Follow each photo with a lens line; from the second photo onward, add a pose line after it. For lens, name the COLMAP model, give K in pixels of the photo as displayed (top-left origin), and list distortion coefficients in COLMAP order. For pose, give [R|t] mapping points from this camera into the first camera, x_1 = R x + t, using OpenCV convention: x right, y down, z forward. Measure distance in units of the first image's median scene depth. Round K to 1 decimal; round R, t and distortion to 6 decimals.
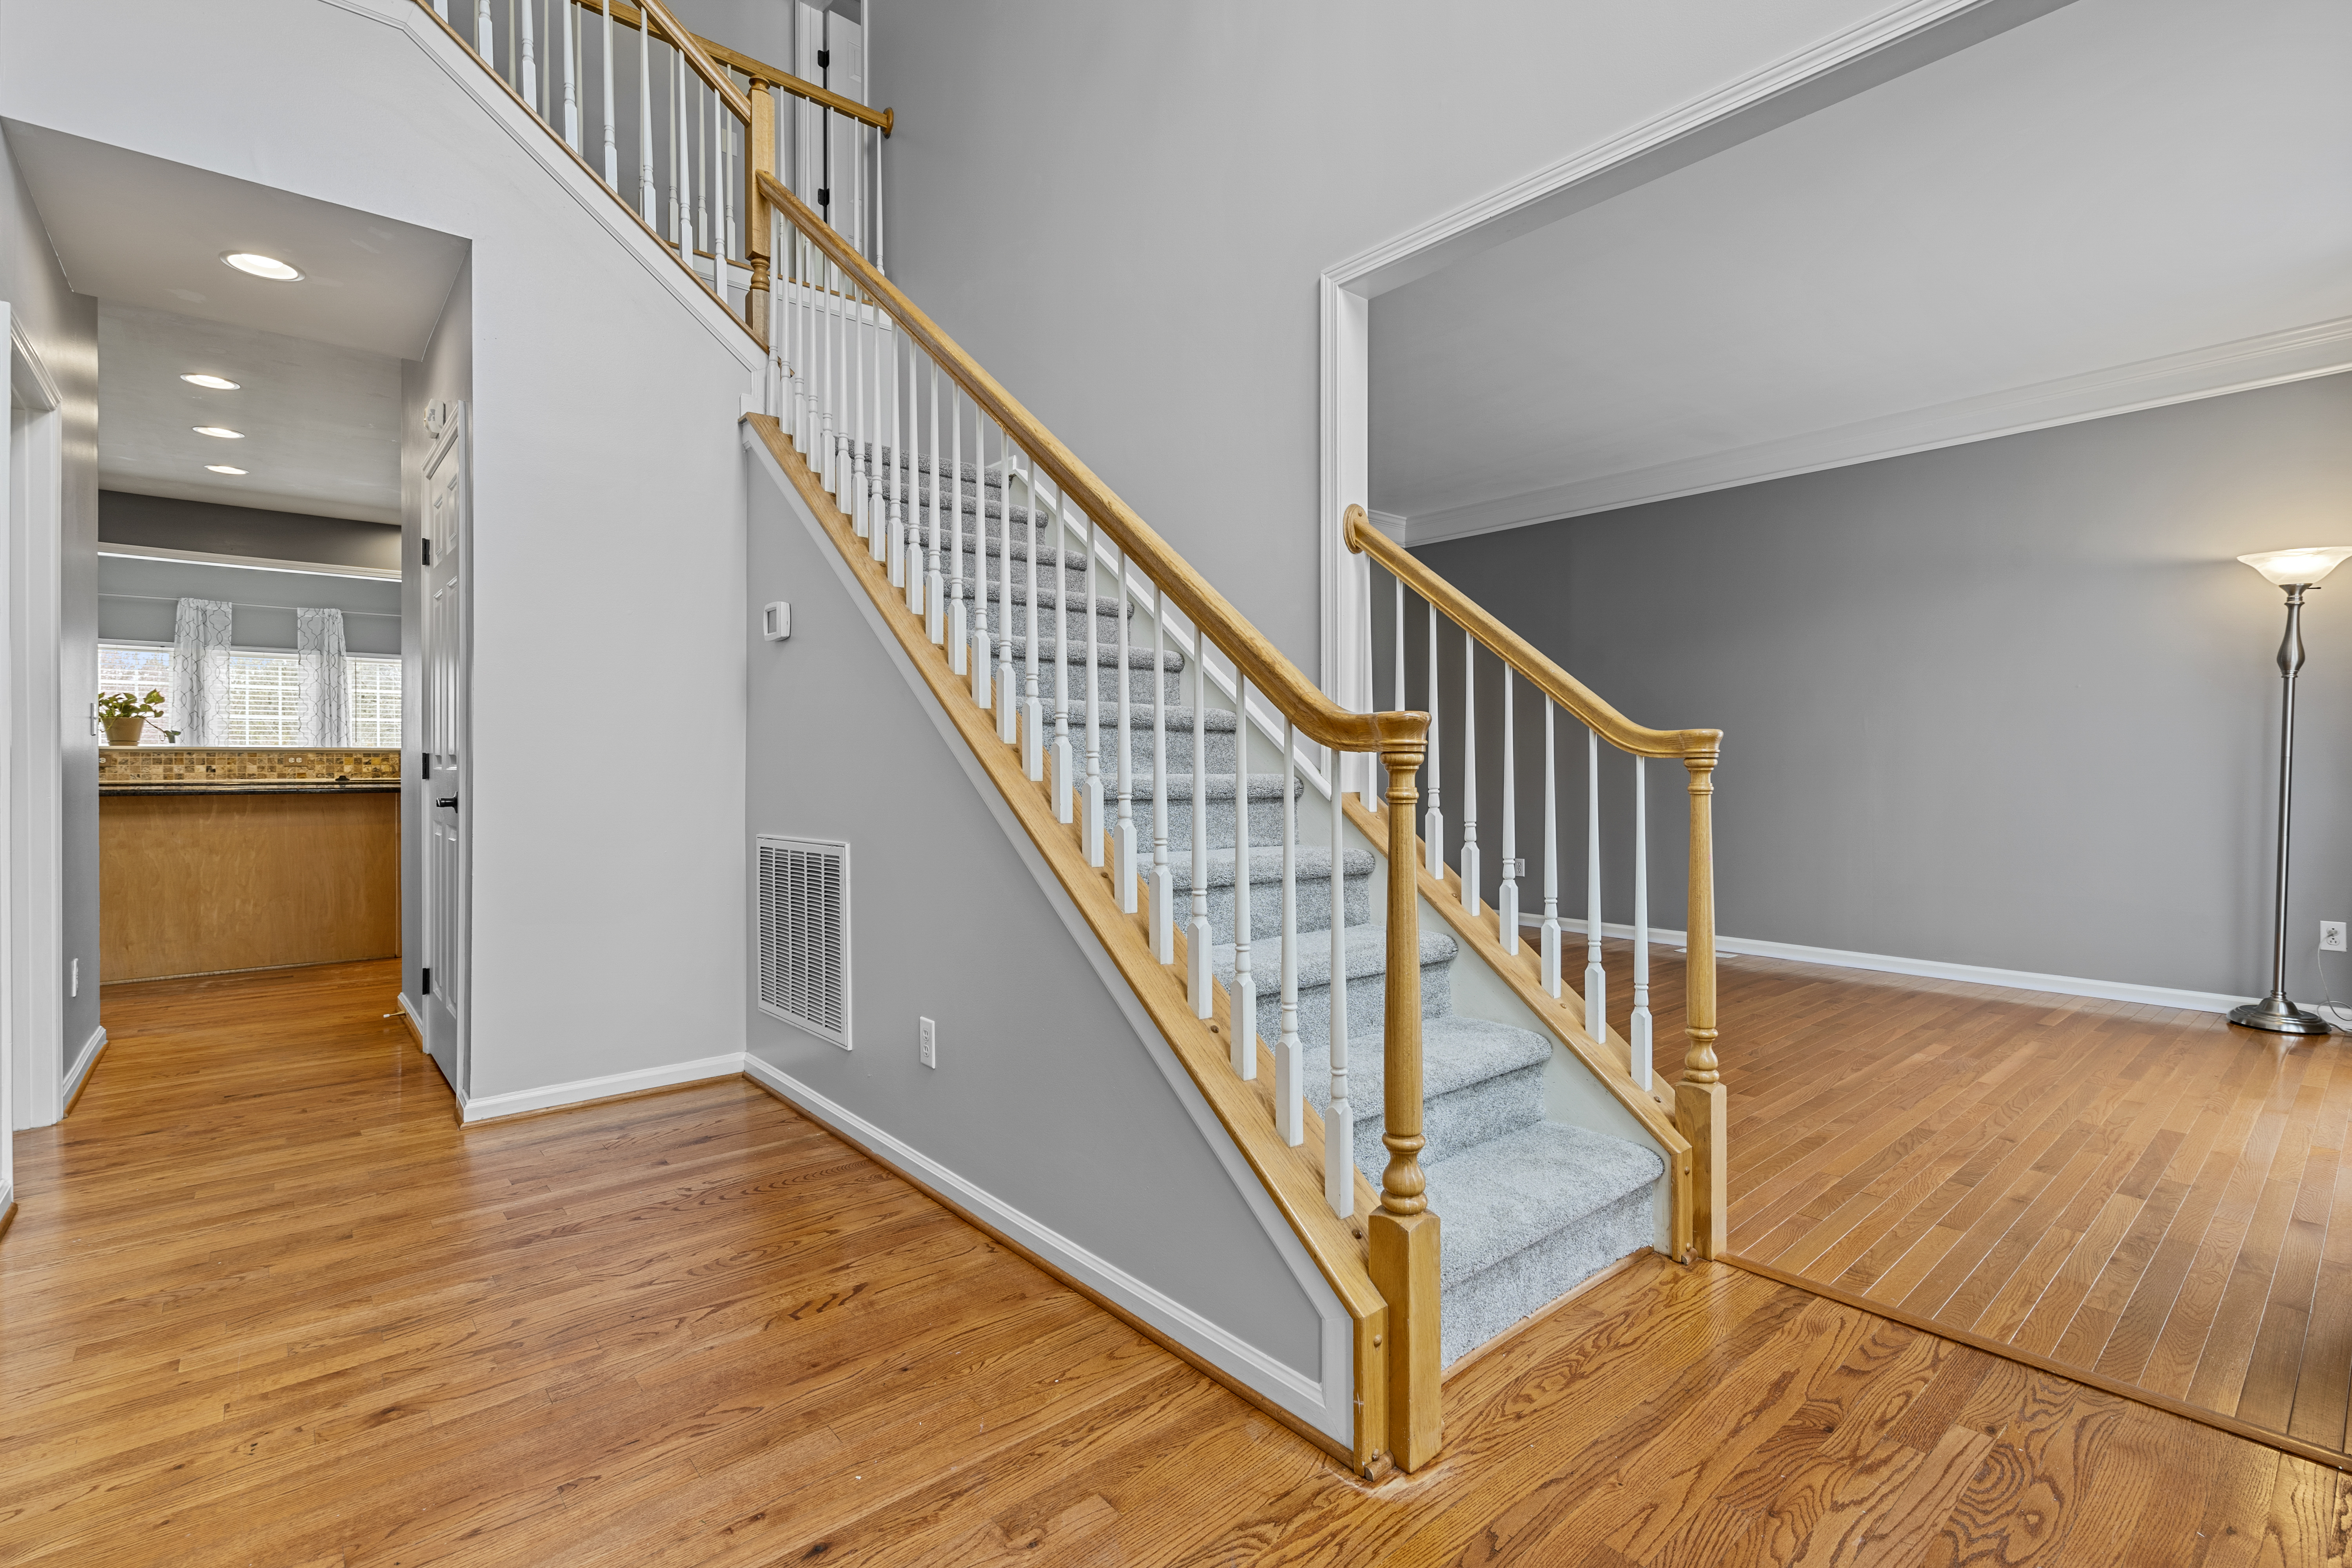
lens RADIAL K [[1079.0, 0, 1173.3], [0, 1079.0, 772.1], [0, 0, 1]] dist [-0.003936, 0.000438]
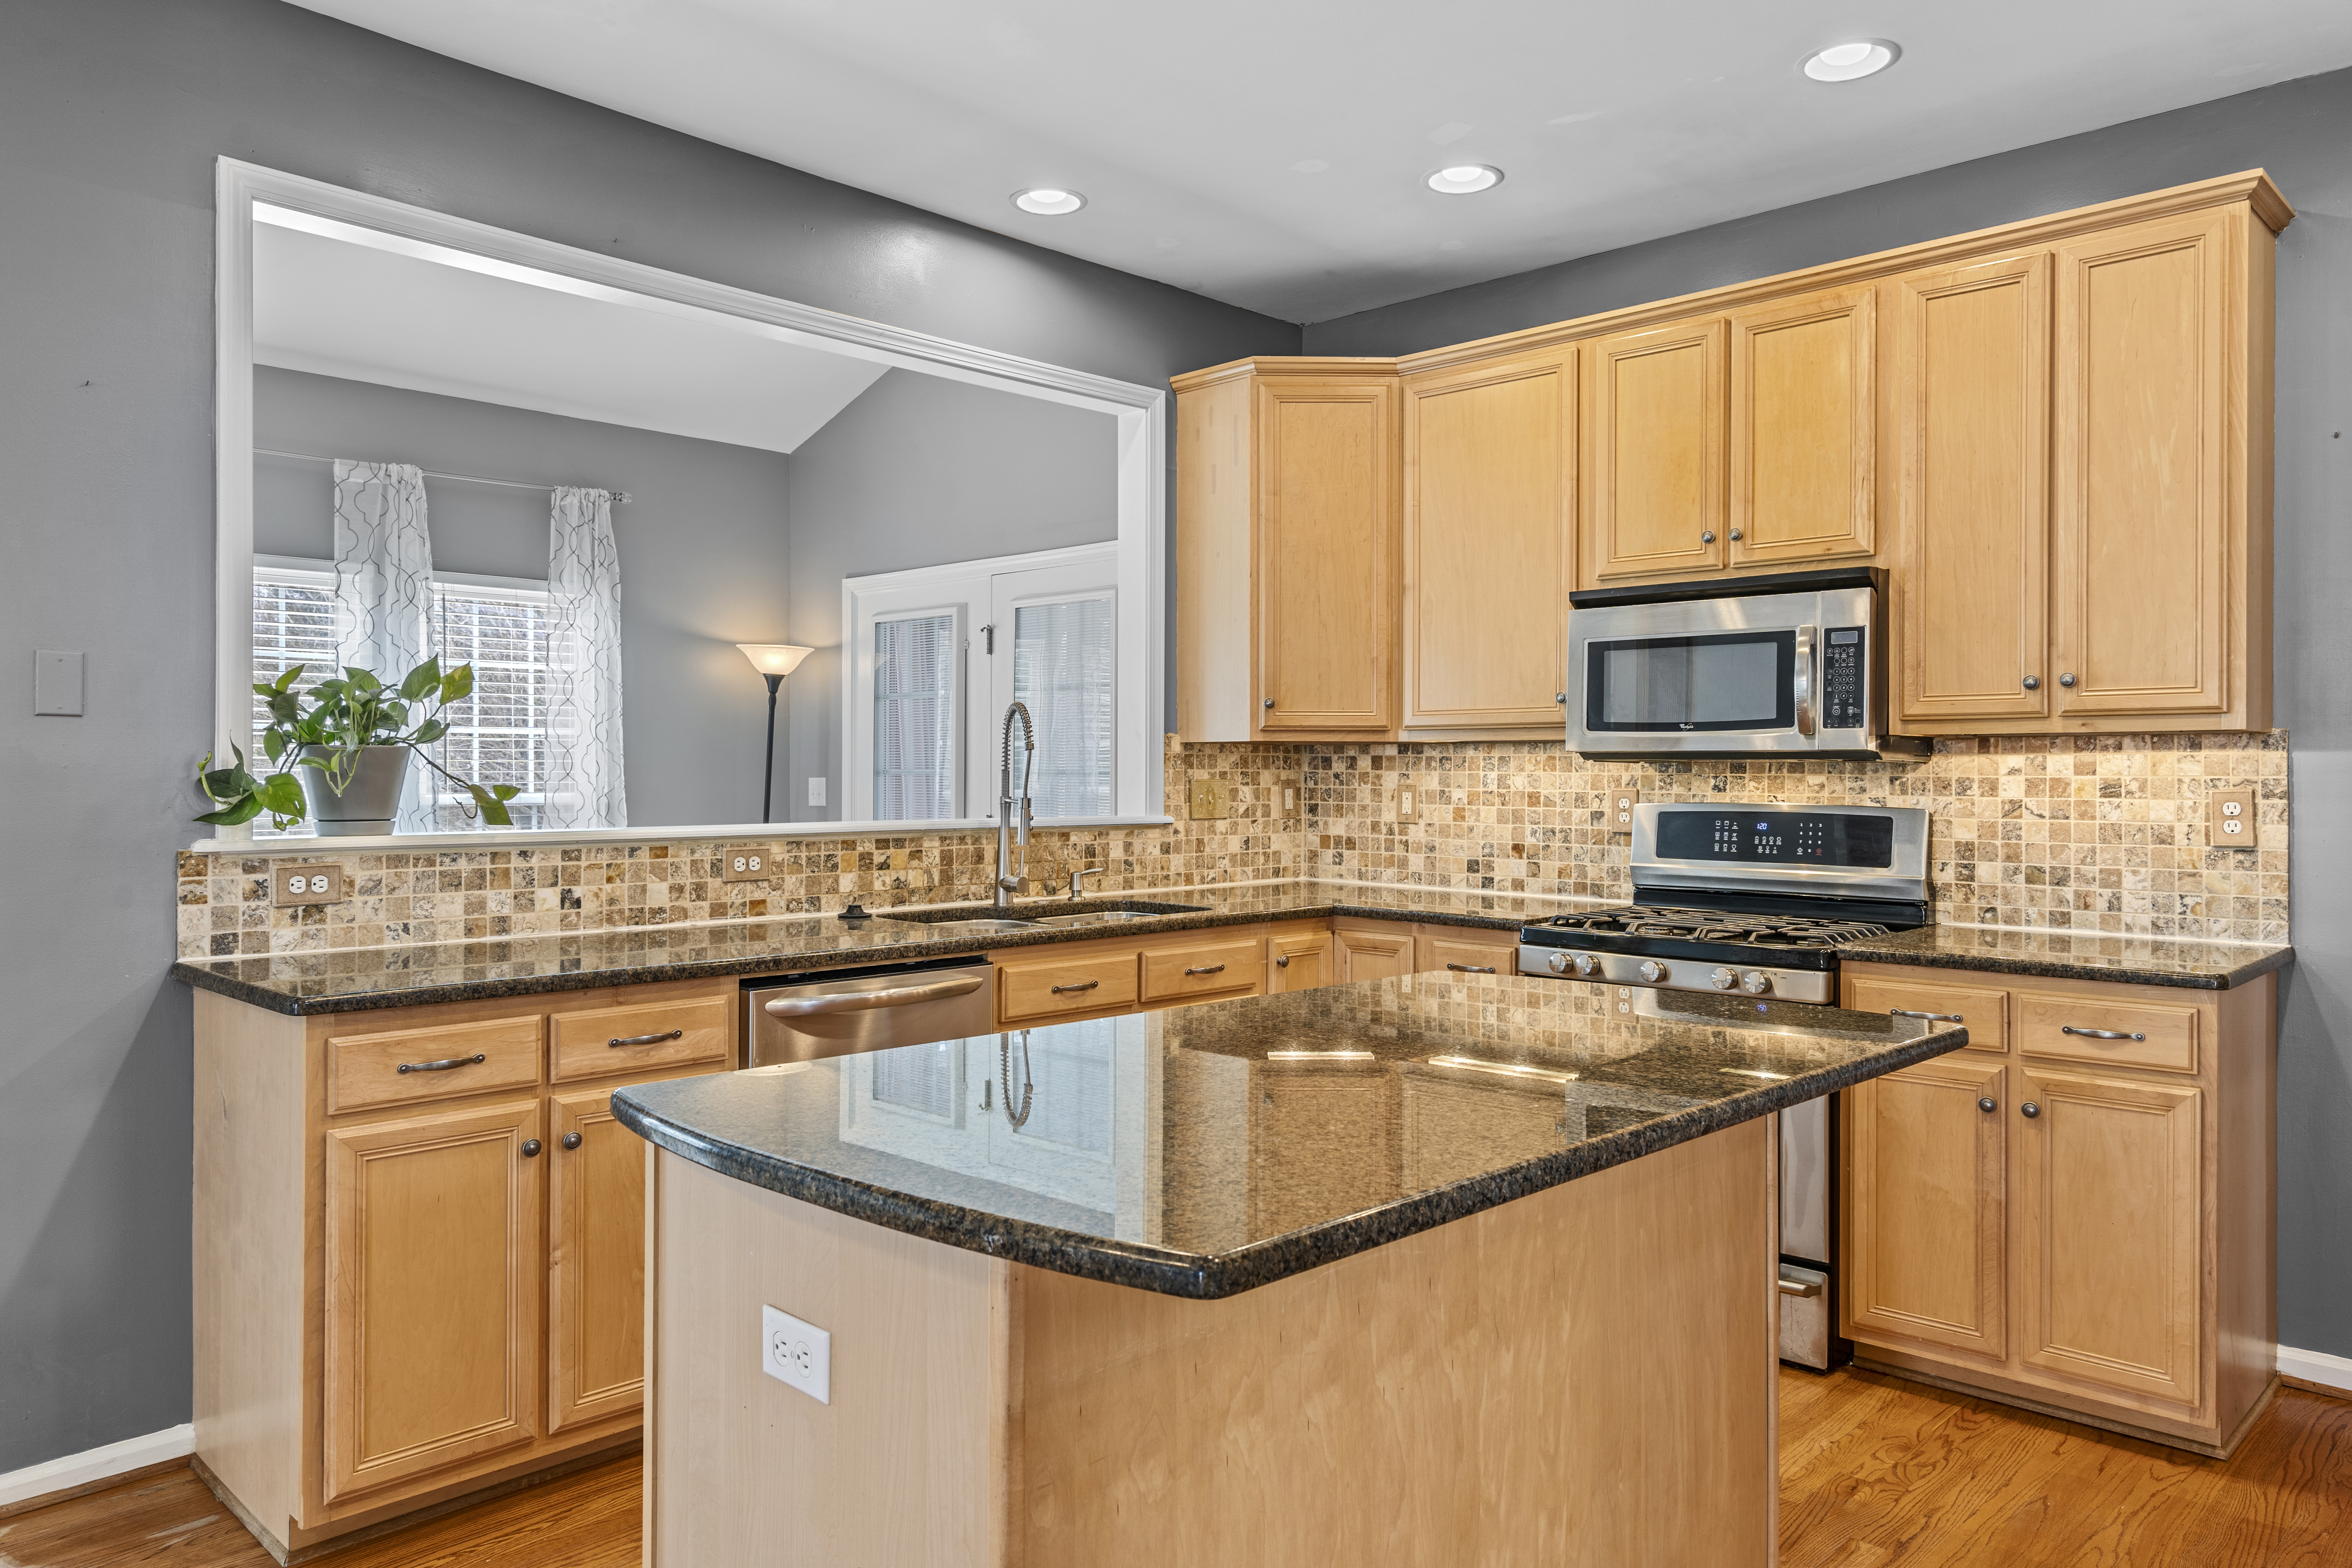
lens RADIAL K [[1602.6, 0, 1178.7], [0, 1602.6, 783.0], [0, 0, 1]] dist [0.000961, 0.000257]
pose [[0.995109, 0.002586, 0.098747, -0.763674], [-0.002329, 0.999994, -0.002717, -0.038211], [-0.098754, 0.002474, 0.995109, 0.491792]]
